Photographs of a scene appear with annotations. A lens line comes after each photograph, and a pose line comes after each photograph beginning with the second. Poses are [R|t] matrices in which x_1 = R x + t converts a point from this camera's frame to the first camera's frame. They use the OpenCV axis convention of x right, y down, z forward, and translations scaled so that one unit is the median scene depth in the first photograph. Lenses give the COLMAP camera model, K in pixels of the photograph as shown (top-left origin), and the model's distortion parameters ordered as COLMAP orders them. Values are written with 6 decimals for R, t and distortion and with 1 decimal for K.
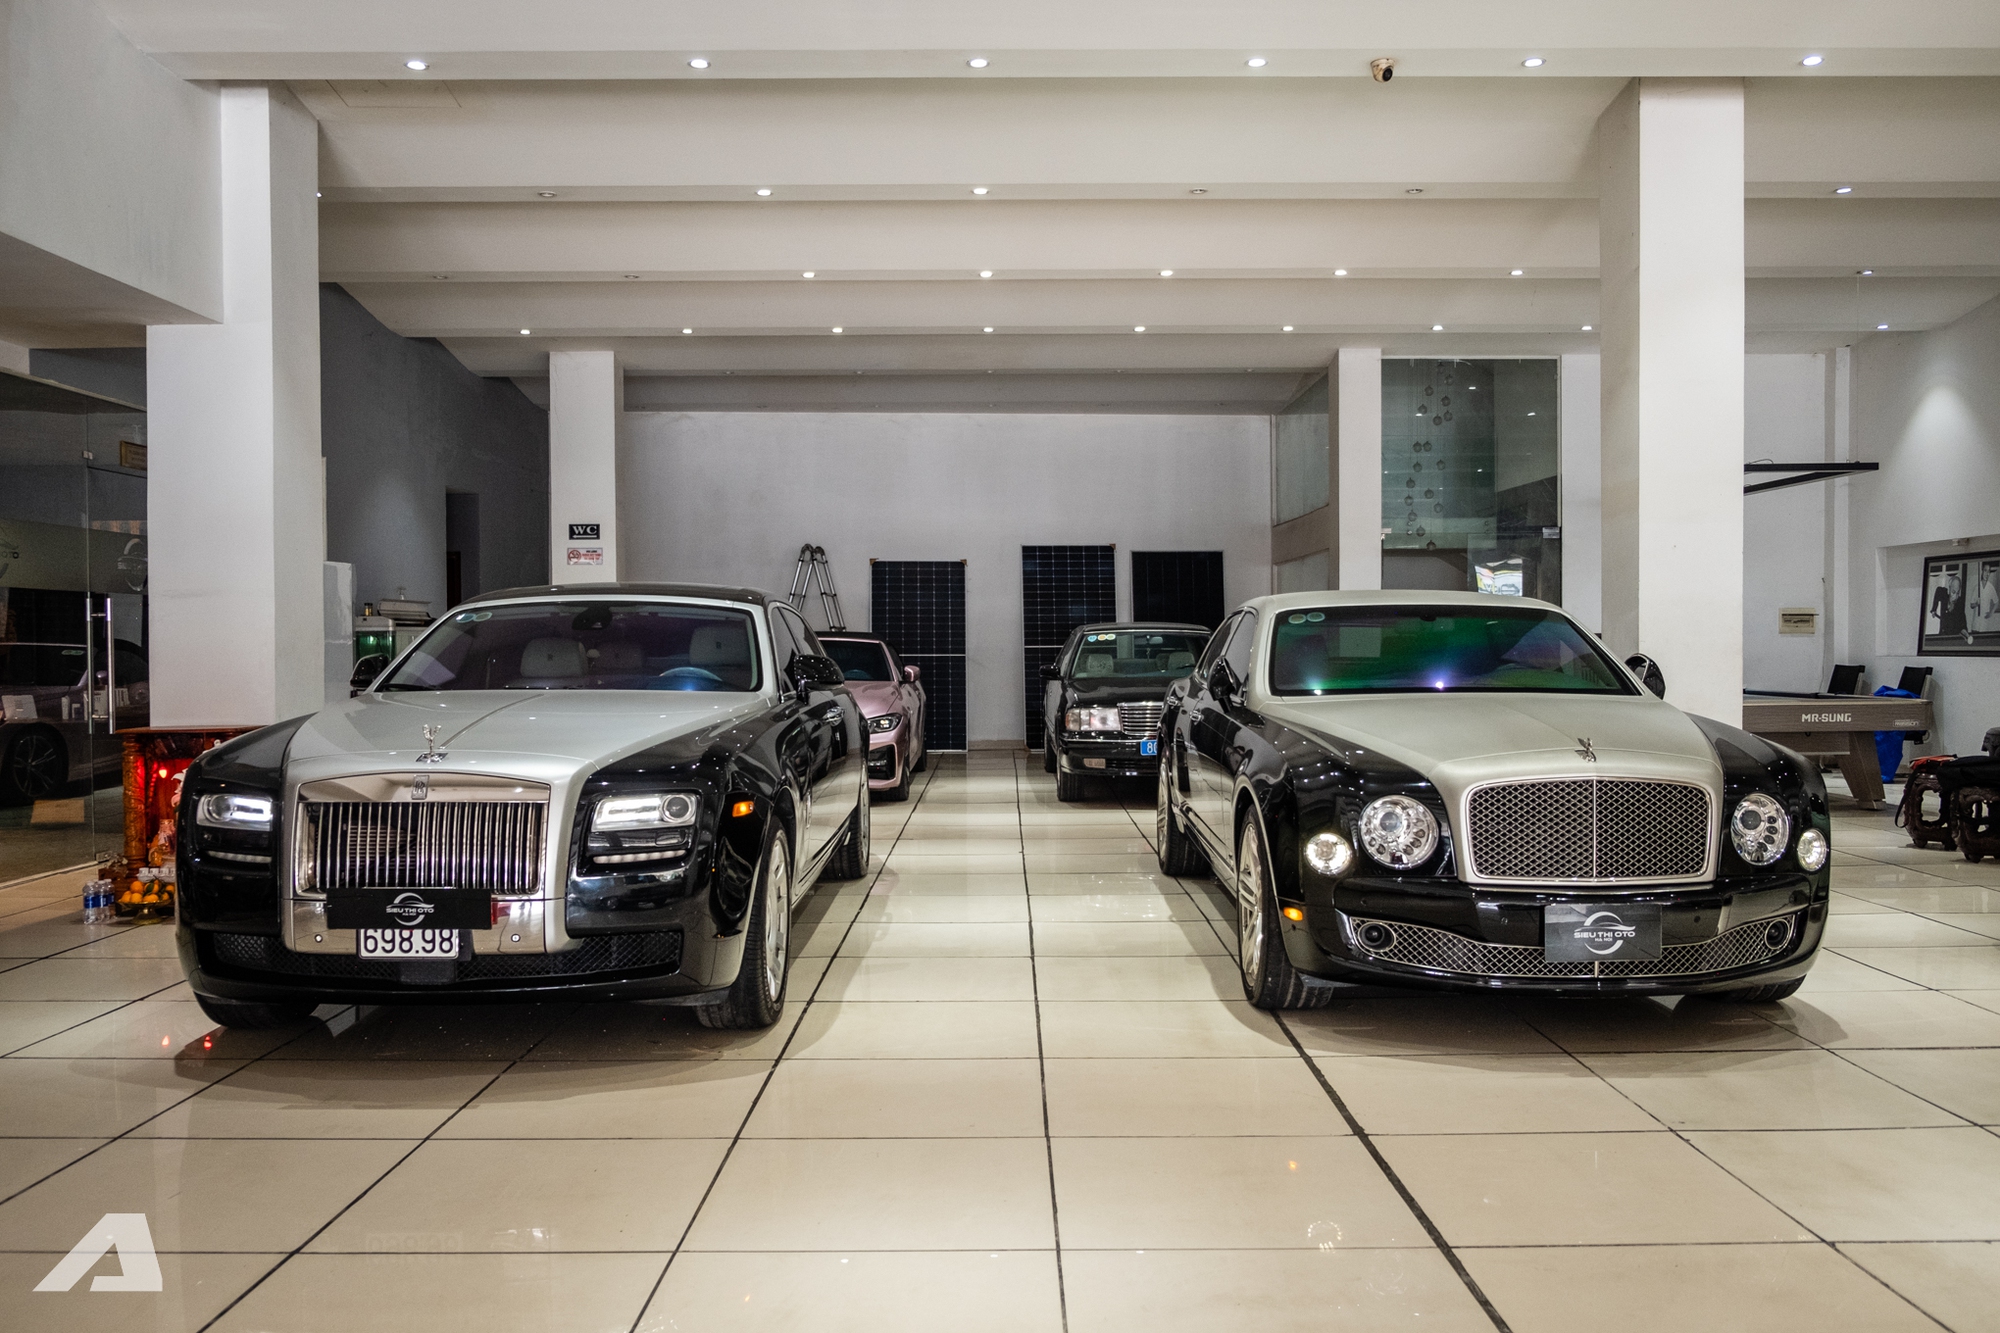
lens RADIAL K [[1636.6, 0, 1000.0], [0, 1636.6, 666.5], [0, 0, 1]] dist [-0.028544, -0.005801]
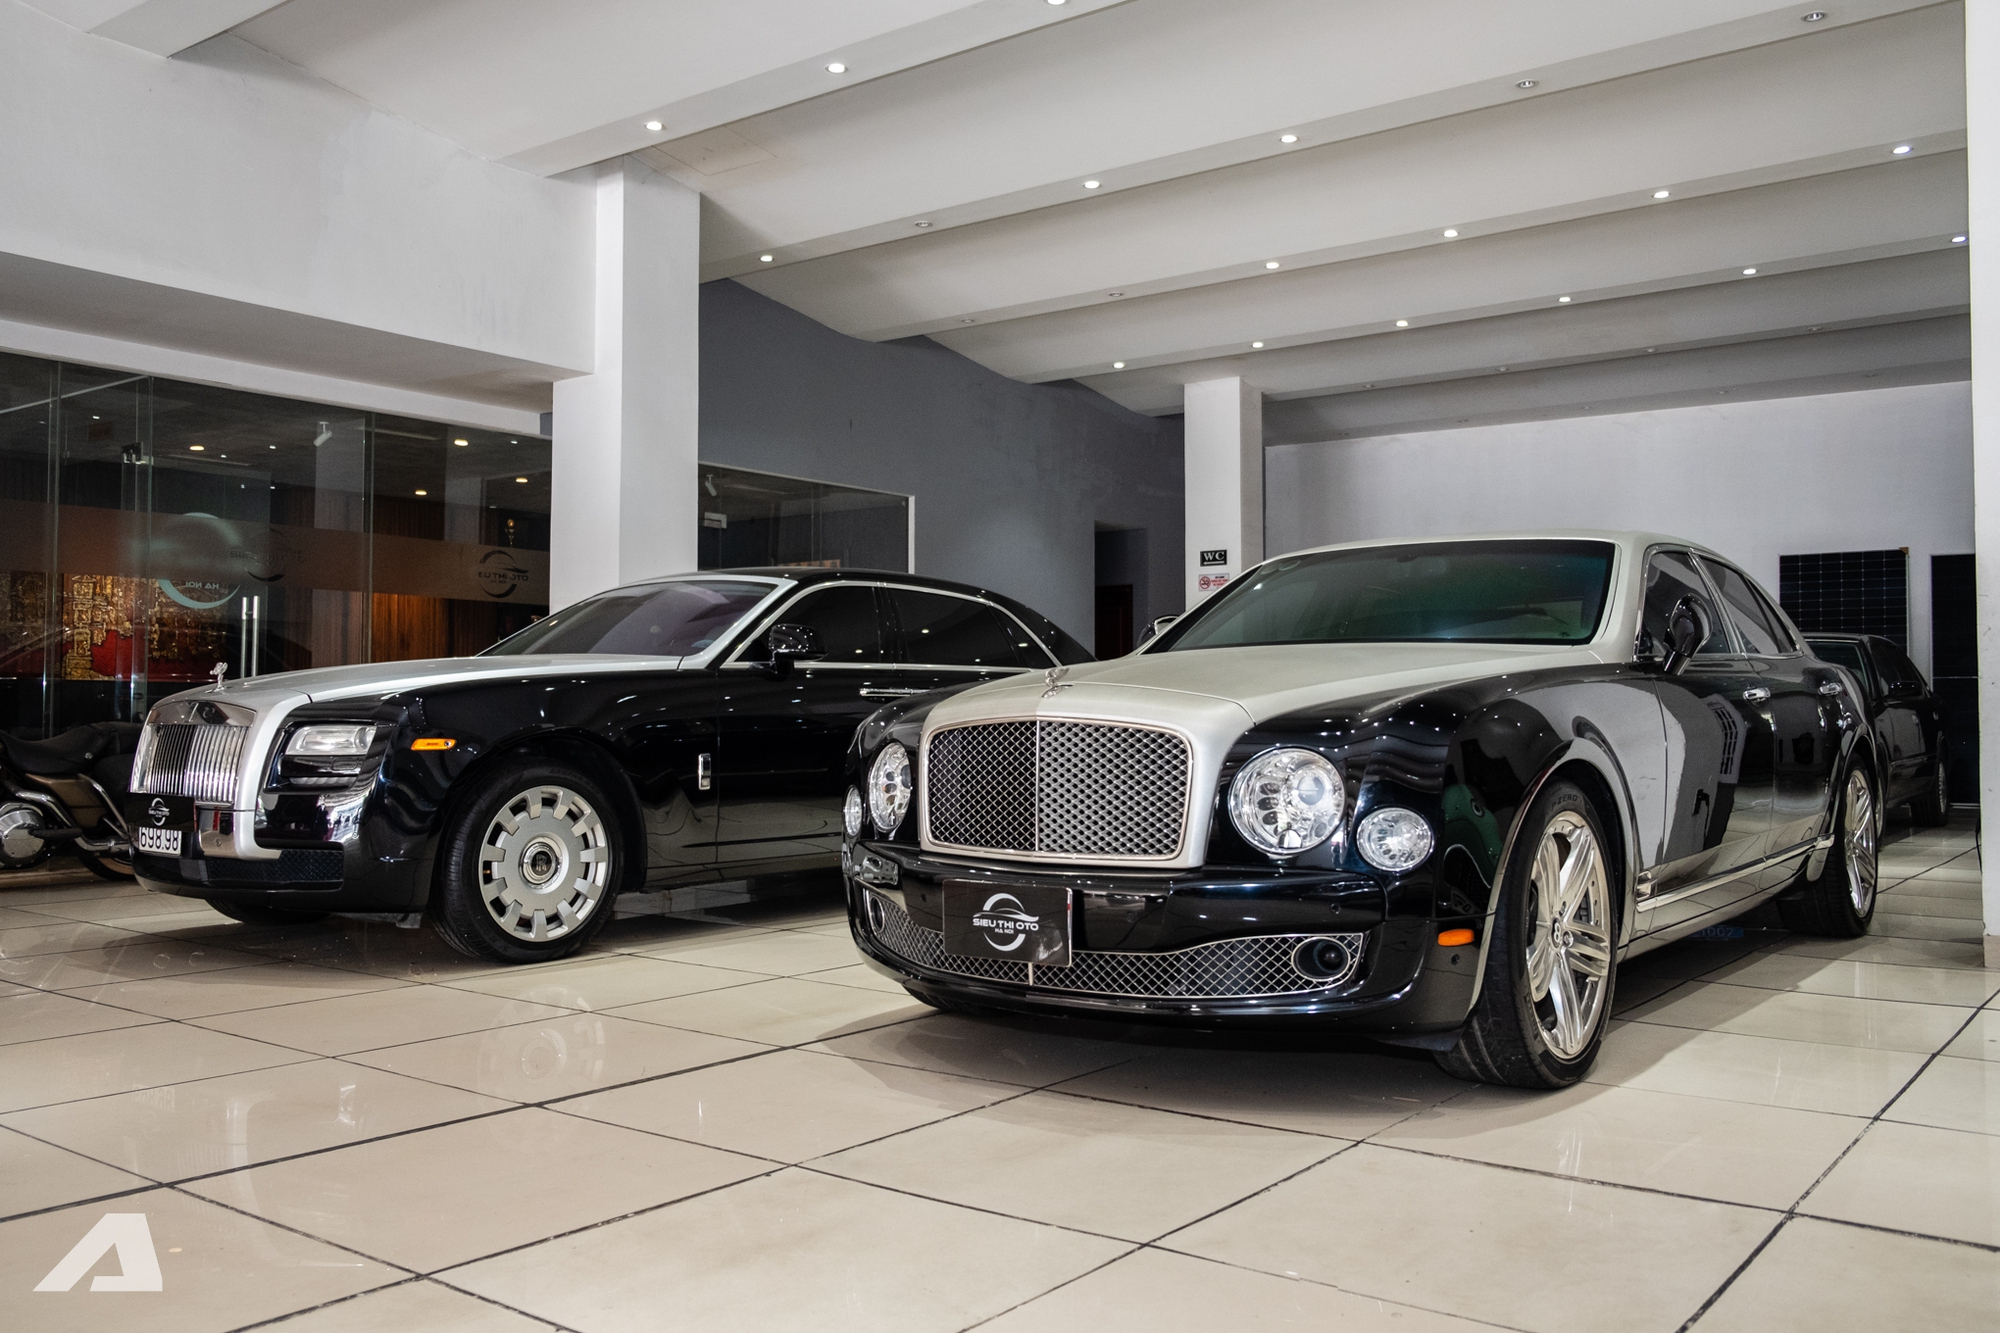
lens RADIAL K [[1633.1, 0, 1000.0], [0, 1633.1, 666.5], [0, 0, 1]] dist [-0.001608, 0.006612]
pose [[0.795375, -0.010961, -0.606018, 0.497447], [-0.013420, 0.999273, -0.035688, 0.044063], [0.605969, 0.036518, 0.794650, 0.239912]]
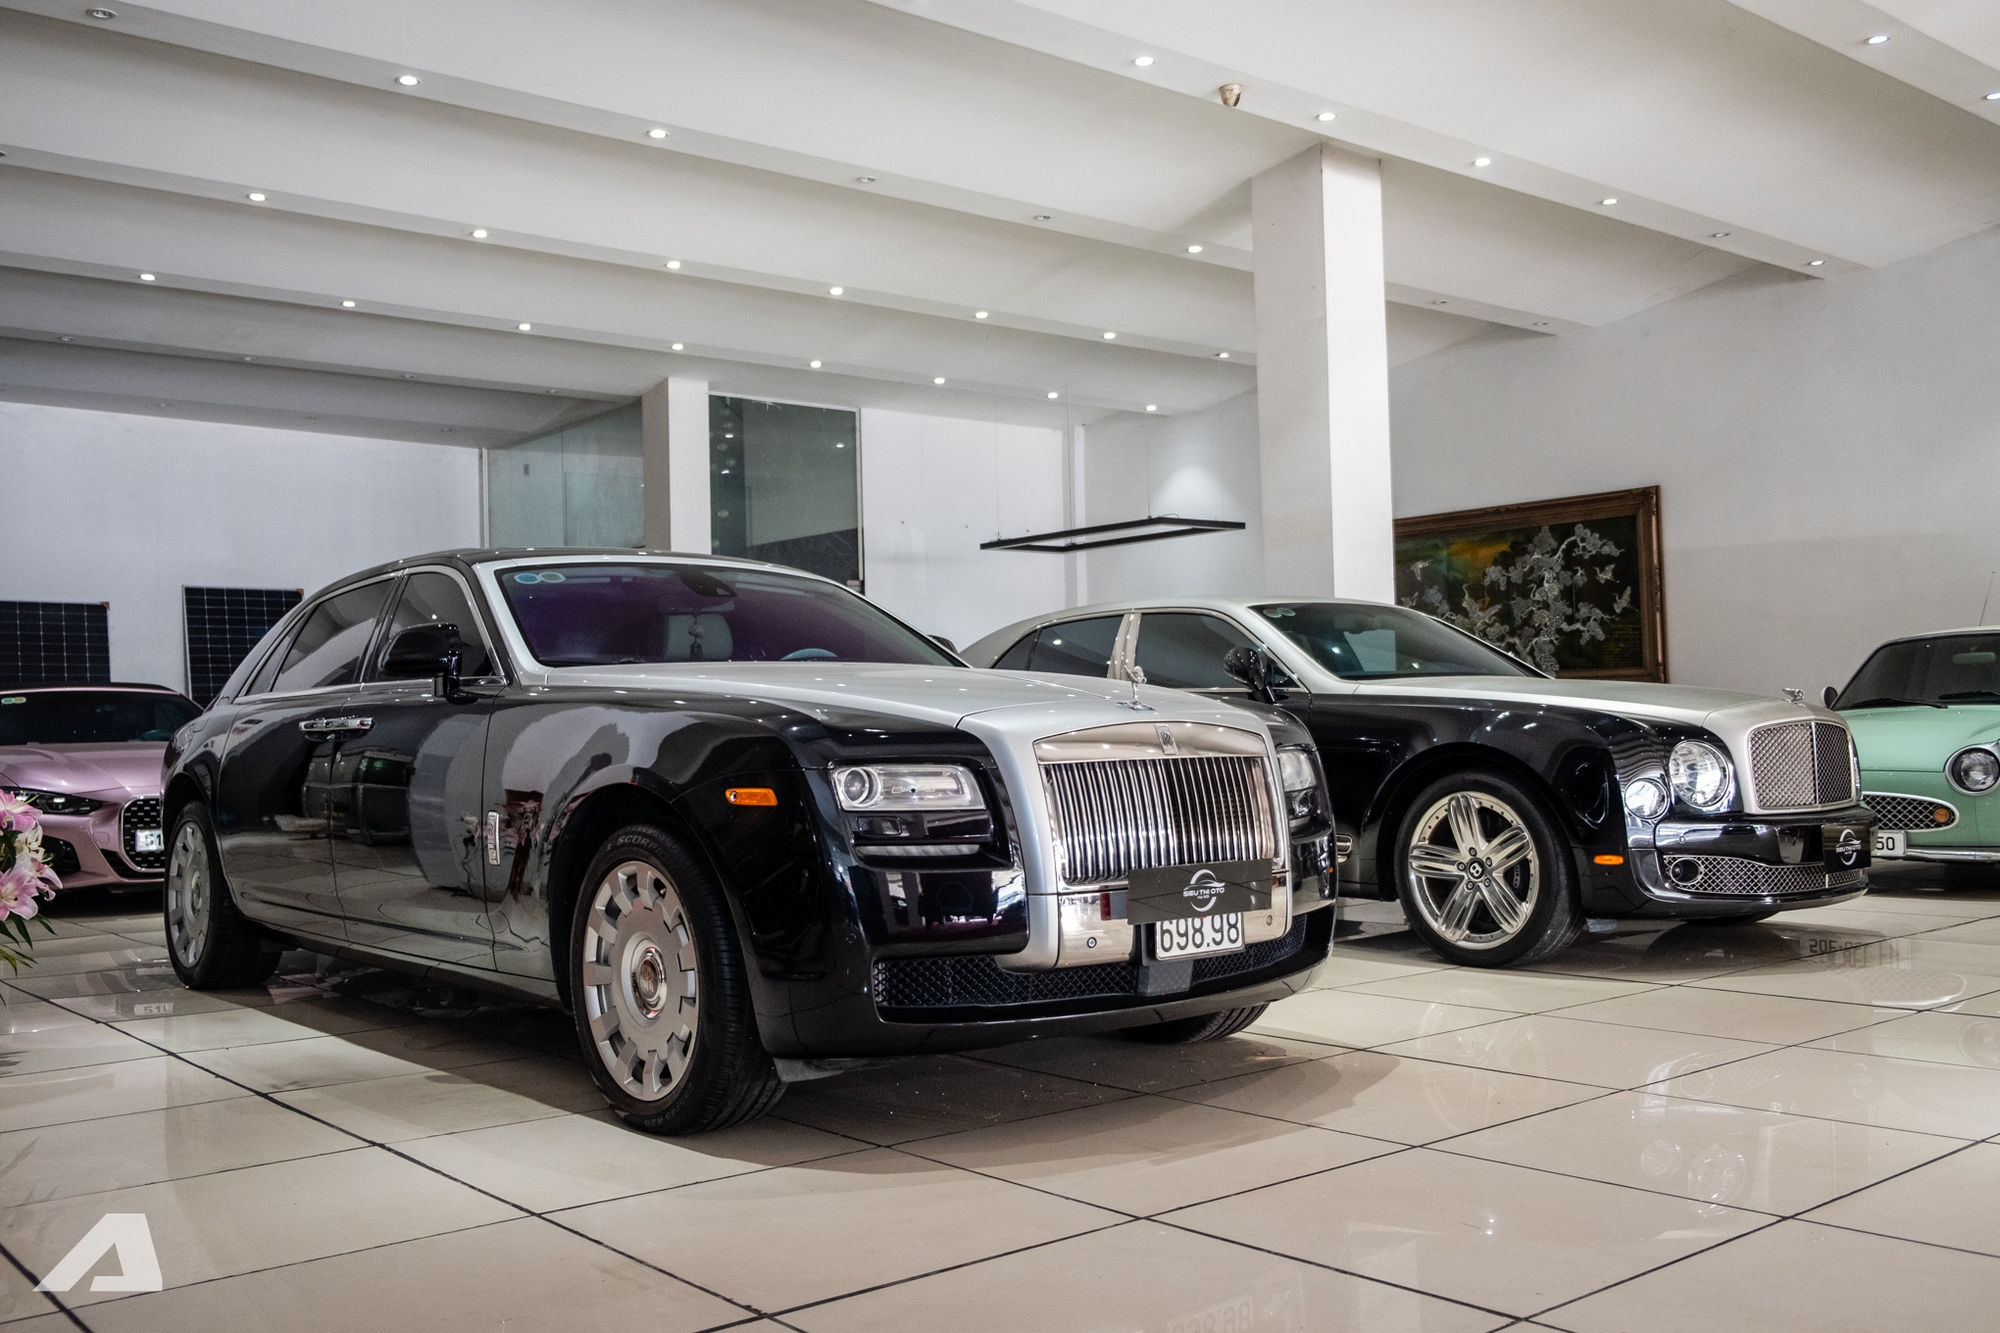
lens RADIAL K [[1794.9, 0, 1000.0], [0, 1794.9, 666.5], [0, 0, 1]] dist [-0.024787, -0.007340]
pose [[0.770170, 0.009407, 0.637769, -0.571695], [0.029450, 0.998300, -0.050288, 0.047254], [-0.637159, 0.057512, 0.768584, 0.226808]]
